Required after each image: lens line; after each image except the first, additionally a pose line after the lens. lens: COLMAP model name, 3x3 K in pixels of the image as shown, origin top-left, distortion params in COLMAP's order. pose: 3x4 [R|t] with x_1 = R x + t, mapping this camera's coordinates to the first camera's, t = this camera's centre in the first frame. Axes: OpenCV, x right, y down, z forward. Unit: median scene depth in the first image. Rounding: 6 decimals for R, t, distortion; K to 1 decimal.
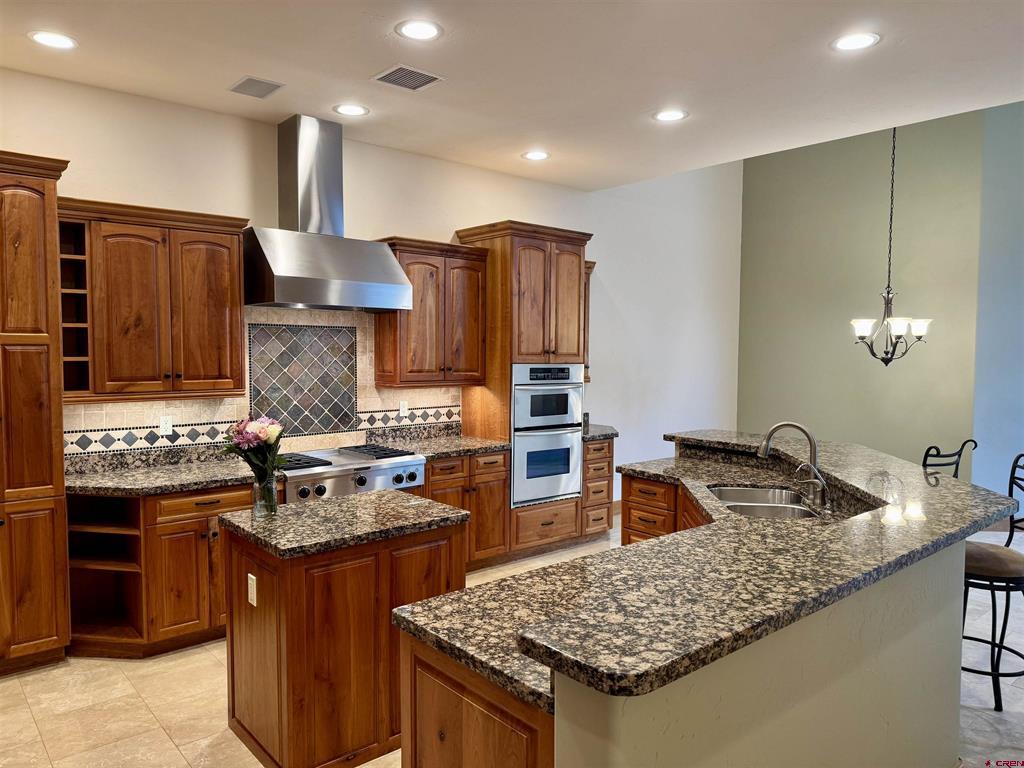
lens RADIAL K [[714.5, 0, 508.2], [0, 714.5, 390.0], [0, 0, 1]] dist [0.074642, -0.082313]
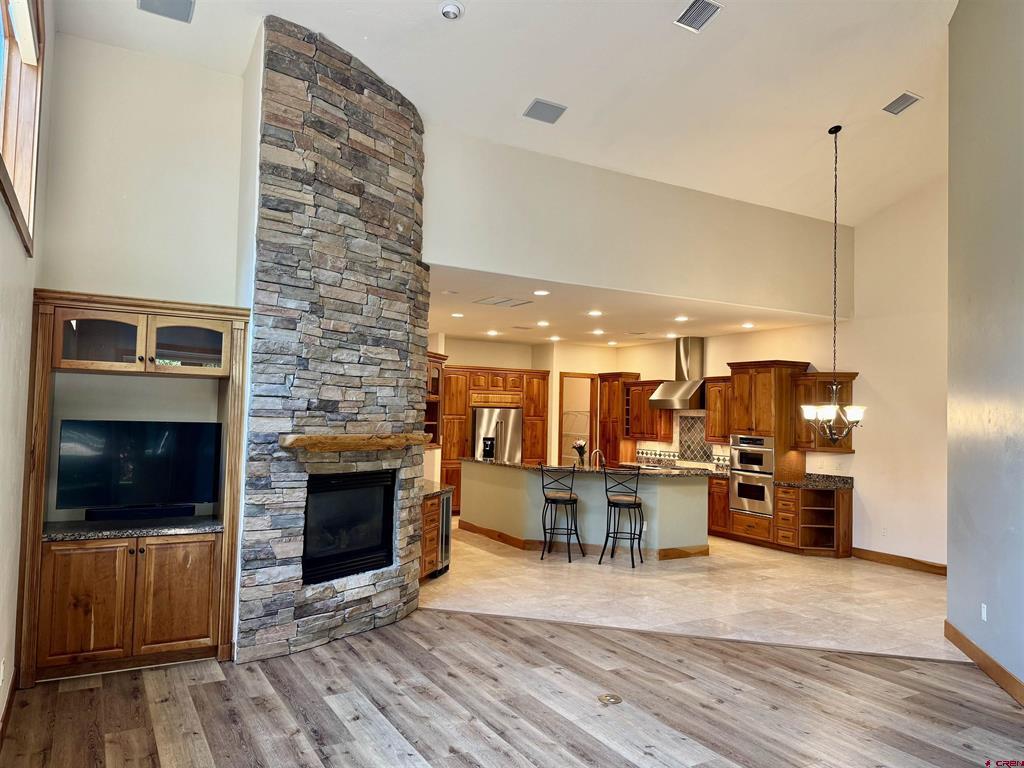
lens RADIAL K [[714.5, 0, 508.7], [0, 714.5, 385.6], [0, 0, 1]] dist [0.074642, -0.082313]
pose [[-0.196746, -0.049856, -0.979186, 2.781813], [-0.080611, 0.996148, -0.034522, -0.072598], [0.977135, 0.072141, -0.200007, 1.084897]]
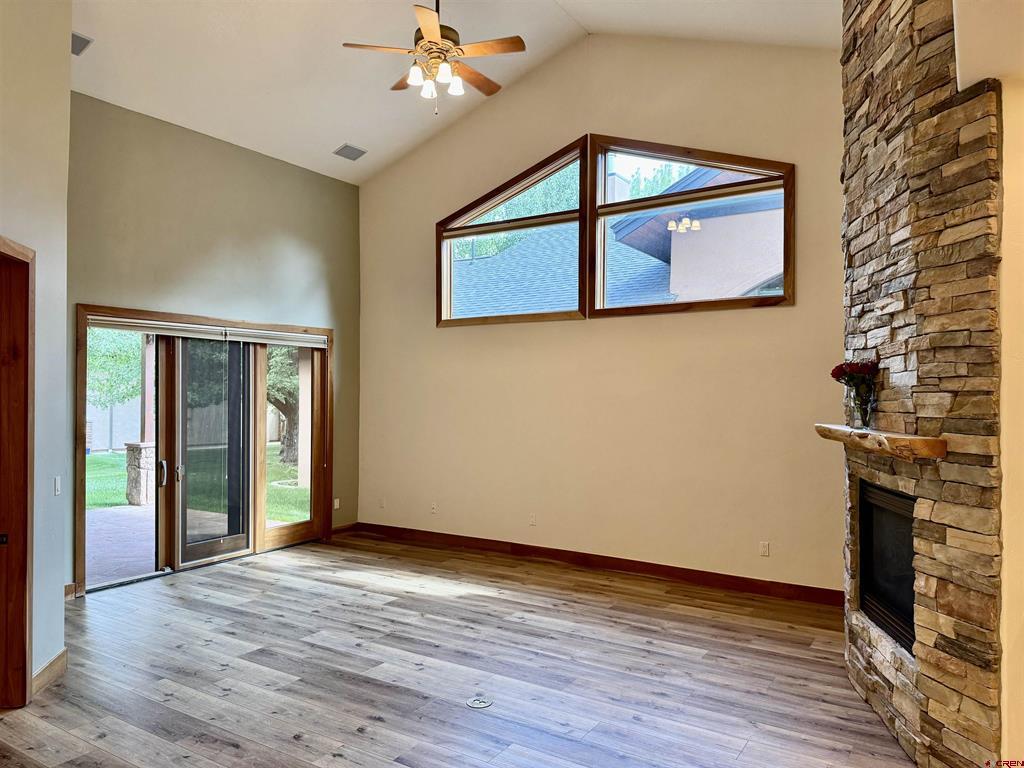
lens RADIAL K [[714.5, 0, 511.6], [0, 714.5, 389.5], [0, 0, 1]] dist [0.074642, -0.082313]
pose [[-0.278572, 0.001705, 0.960414, 0.639110], [0.049393, 0.998701, 0.012554, -0.094543], [-0.959144, 0.050935, -0.278295, 1.267574]]
